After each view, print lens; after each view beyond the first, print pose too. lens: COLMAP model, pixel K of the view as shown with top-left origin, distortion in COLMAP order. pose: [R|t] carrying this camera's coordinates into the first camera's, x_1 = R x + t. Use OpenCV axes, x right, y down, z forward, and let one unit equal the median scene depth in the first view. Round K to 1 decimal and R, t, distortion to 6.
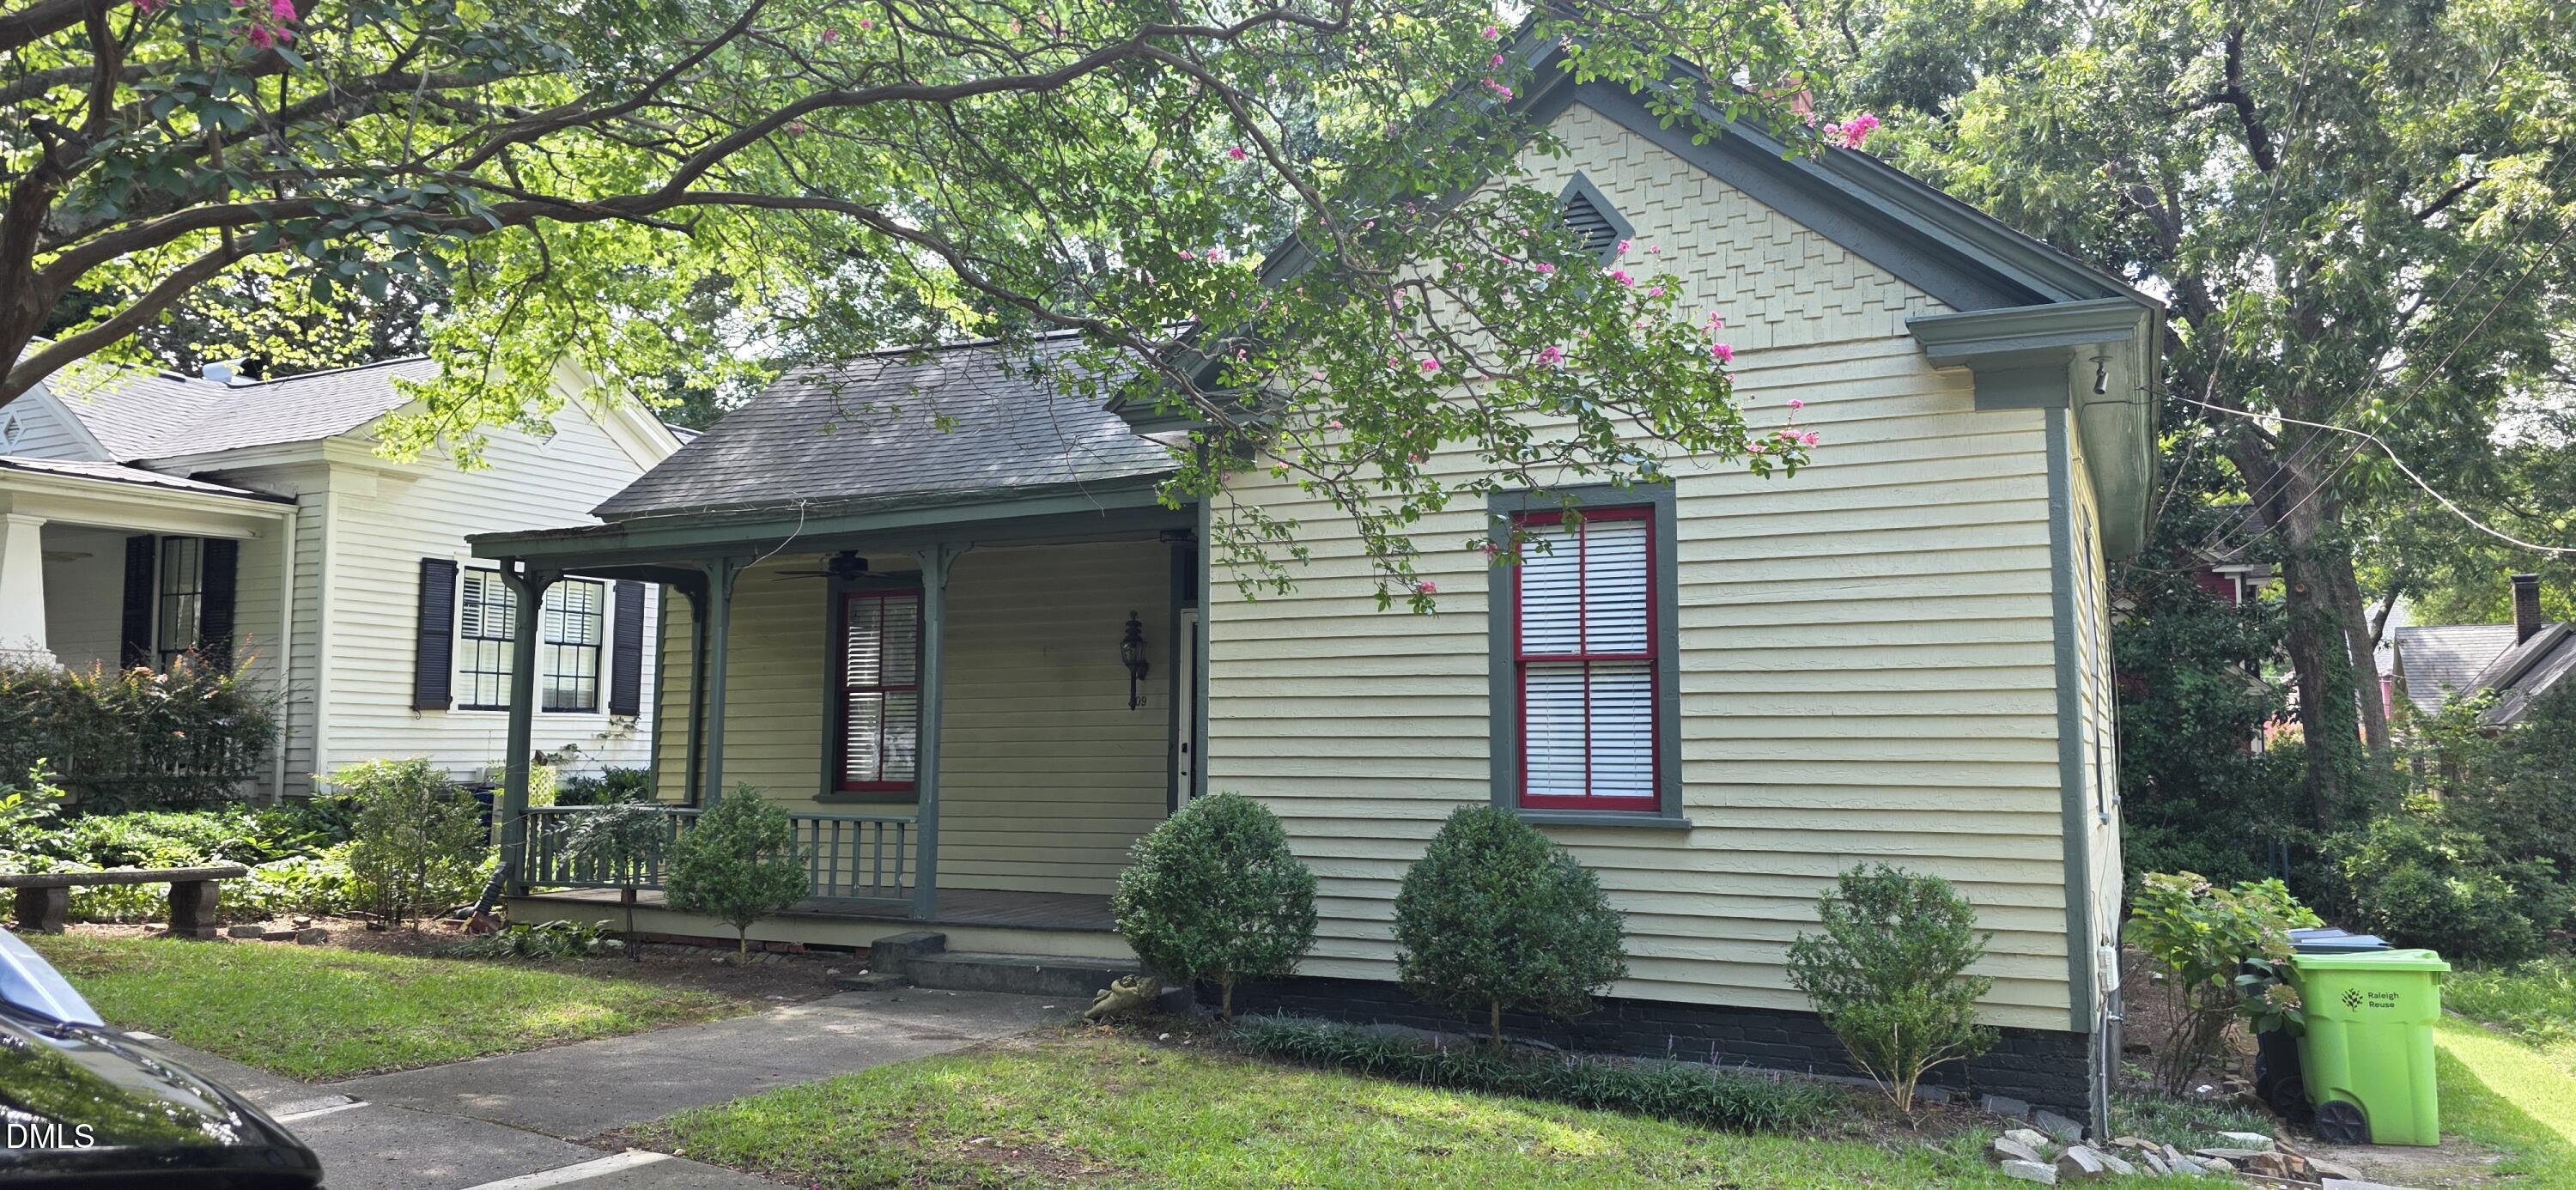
lens RADIAL K [[1955.4, 0, 1369.5], [0, 1955.4, 591.8], [0, 0, 1]] dist [0.090287, 0.001398]
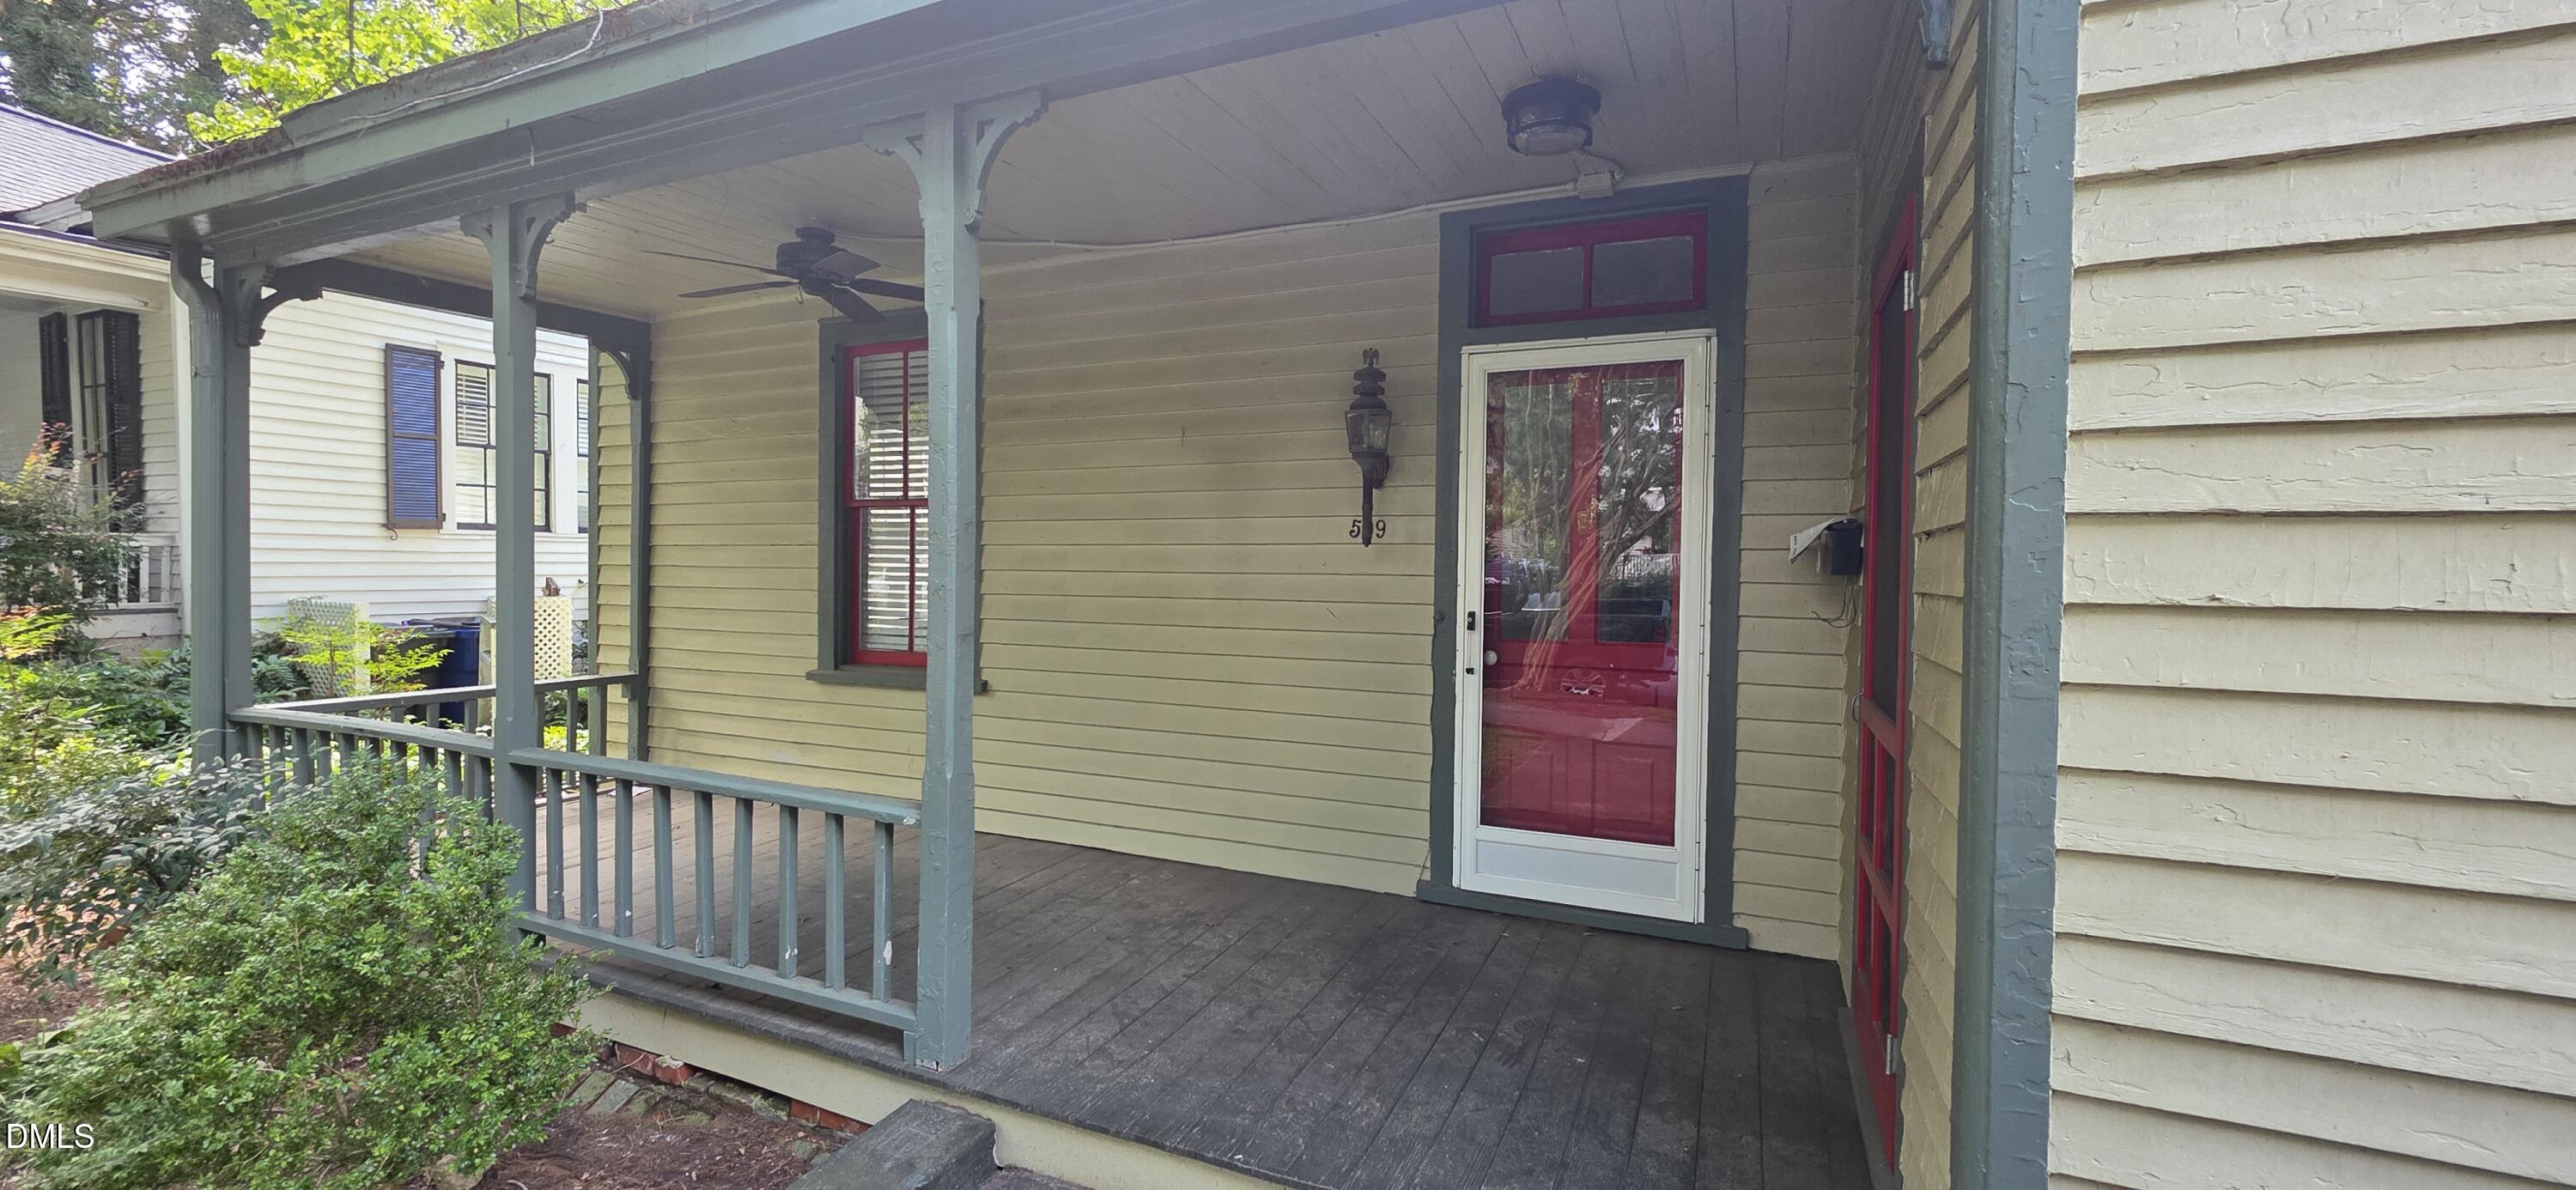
lens RADIAL K [[1024.7, 0, 1292.1], [0, 1024.7, 583.2], [0, 0, 1]] dist [0.000199, 0.000019]
pose [[0.999583, 0.007929, 0.027773, -0.115252], [-0.010862, 0.994188, 0.107104, 0.032372], [-0.026762, -0.107361, 0.993860, 0.571060]]
